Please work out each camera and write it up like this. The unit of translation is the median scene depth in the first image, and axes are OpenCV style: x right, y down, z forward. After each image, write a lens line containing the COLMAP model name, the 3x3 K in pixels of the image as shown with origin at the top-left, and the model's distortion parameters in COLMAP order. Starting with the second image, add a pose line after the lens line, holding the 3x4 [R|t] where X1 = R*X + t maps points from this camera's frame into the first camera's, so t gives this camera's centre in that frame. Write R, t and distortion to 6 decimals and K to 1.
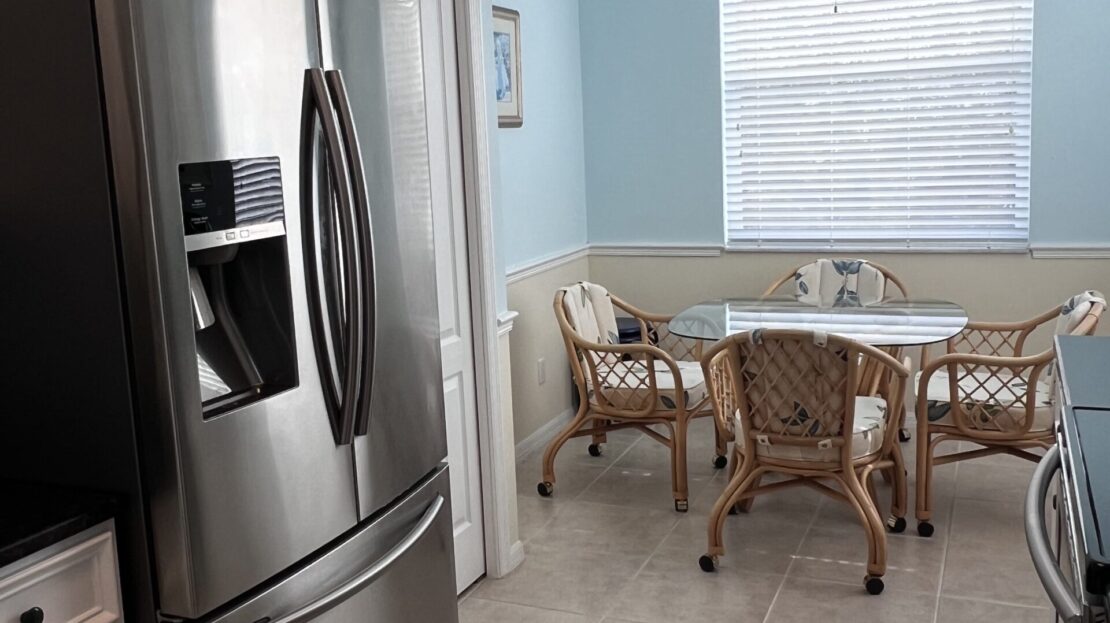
lens RADIAL K [[1107.1, 0, 555.0], [0, 1107.1, 311.5], [0, 0, 1]] dist [-0.002000, -0.014553]
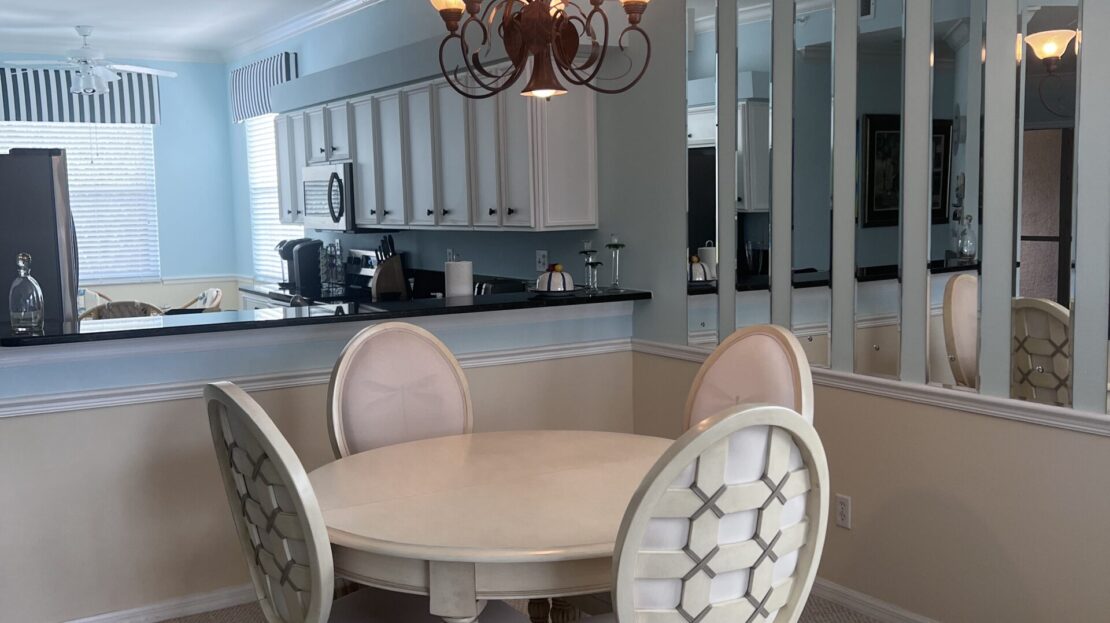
lens RADIAL K [[1082.2, 0, 555.0], [0, 1082.2, 311.5], [0, 0, 1]] dist [0.000877, -0.003593]
pose [[0.571937, -0.044921, 0.819067, -0.951152], [0.126741, 0.991348, -0.034131, 0.192599], [-0.810448, 0.123330, 0.572682, -0.867281]]
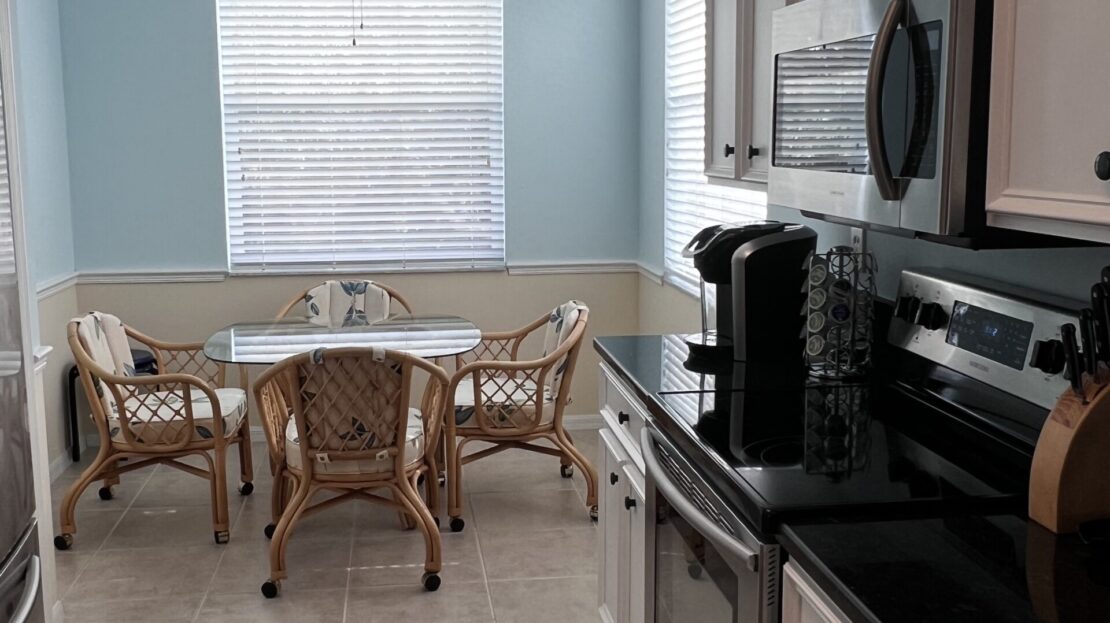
lens RADIAL K [[1082.2, 0, 555.0], [0, 1082.2, 311.5], [0, 0, 1]] dist [0.000877, -0.003593]
pose [[0.855543, -0.041602, 0.516058, -0.124571], [0.053650, 0.998524, -0.008448, 0.001367], [-0.514945, 0.034914, 0.856512, 0.030746]]
